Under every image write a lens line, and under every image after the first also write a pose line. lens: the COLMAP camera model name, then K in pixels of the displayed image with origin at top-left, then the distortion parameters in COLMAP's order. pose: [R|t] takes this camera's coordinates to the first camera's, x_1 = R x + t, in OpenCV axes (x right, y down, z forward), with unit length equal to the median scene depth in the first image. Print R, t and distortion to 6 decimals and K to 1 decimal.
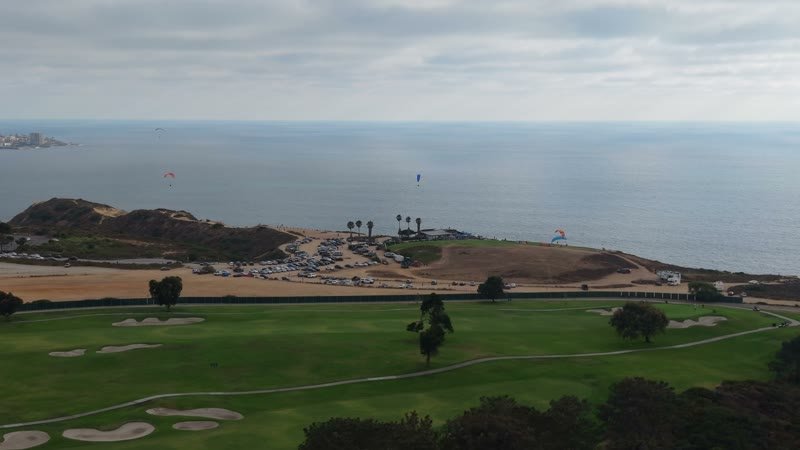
lens RADIAL K [[1128.5, 0, 400.0], [0, 1128.5, 225.0], [0, 0, 1]] dist [0.217266, -0.779487]
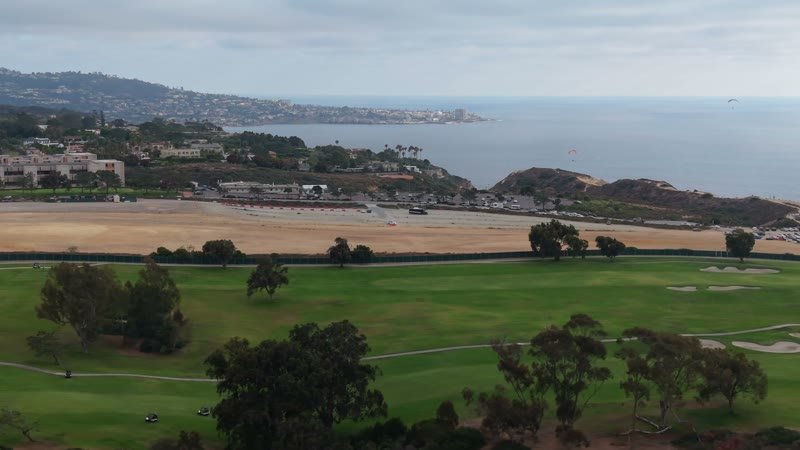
lens RADIAL K [[1128.5, 0, 400.0], [0, 1128.5, 225.0], [0, 0, 1]] dist [0.217266, -0.779487]
pose [[0.939931, 0.042945, -0.338653, -0.091006], [-0.035893, 0.998989, 0.027065, 0.012468], [0.339473, -0.013284, 0.940522, -0.131181]]
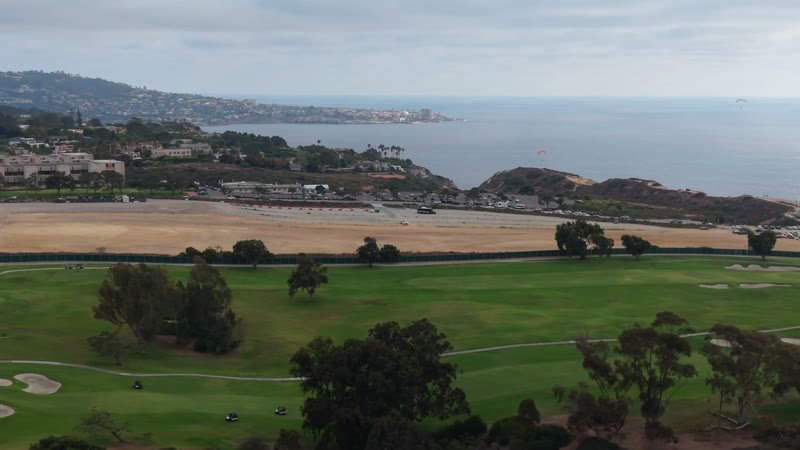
lens RADIAL K [[1128.5, 0, 400.0], [0, 1128.5, 225.0], [0, 0, 1]] dist [0.217266, -0.779487]
pose [[0.950899, 0.040130, -0.306890, -0.130927], [-0.033728, 0.999089, 0.026138, 0.014057], [0.307659, -0.014504, 0.951386, -0.147811]]
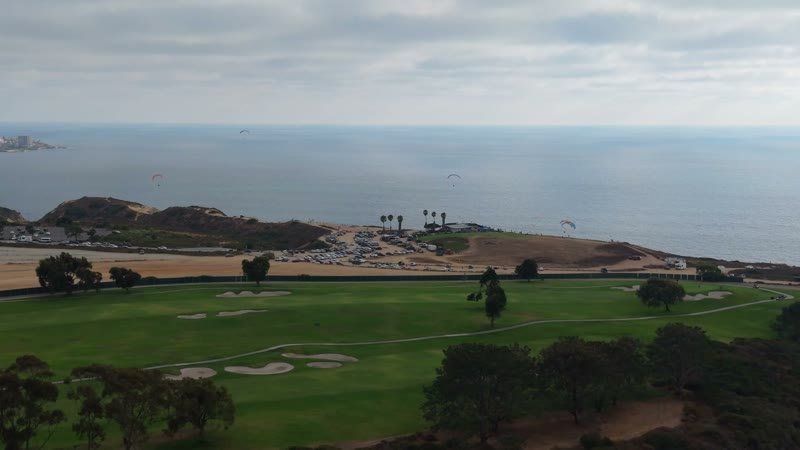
lens RADIAL K [[1128.5, 0, 400.0], [0, 1128.5, 225.0], [0, 0, 1]] dist [0.217266, -0.779487]
pose [[0.999853, 0.000550, 0.017149, -0.050594], [-0.000493, 0.999994, -0.003311, 0.010641], [-0.017151, 0.003302, 0.999847, -0.113066]]
